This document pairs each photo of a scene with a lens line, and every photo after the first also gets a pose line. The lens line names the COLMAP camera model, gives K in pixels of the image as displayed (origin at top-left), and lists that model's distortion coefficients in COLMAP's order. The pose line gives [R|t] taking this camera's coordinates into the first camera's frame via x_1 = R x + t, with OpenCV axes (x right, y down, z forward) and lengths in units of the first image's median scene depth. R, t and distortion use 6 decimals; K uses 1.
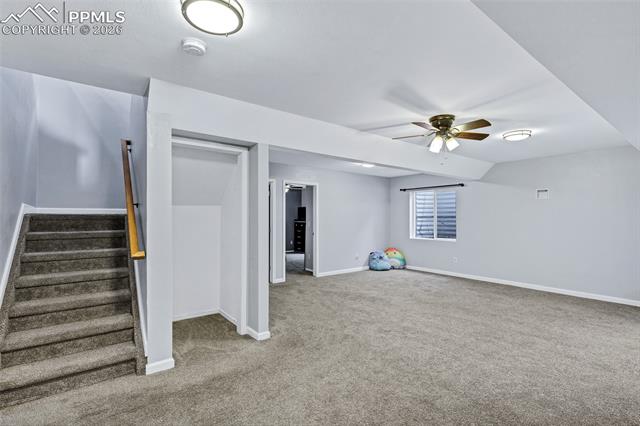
lens RADIAL K [[302.8, 0, 322.1], [0, 302.8, 213.1], [0, 0, 1]] dist [0.018522, -0.000009]
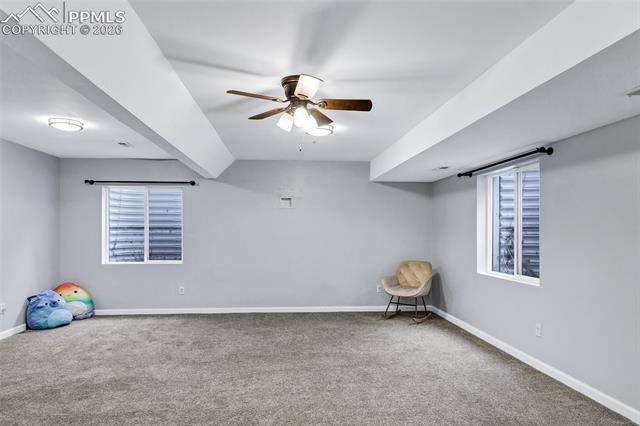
lens RADIAL K [[407.2, 0, 317.9], [0, 407.2, 217.6], [0, 0, 1]] dist [0.004175, 0.001480]
pose [[0.551914, 0.024381, 0.833544, -0.155111], [-0.011828, 0.999701, -0.021409, 0.004477], [-0.833817, 0.001957, 0.552037, 0.209529]]
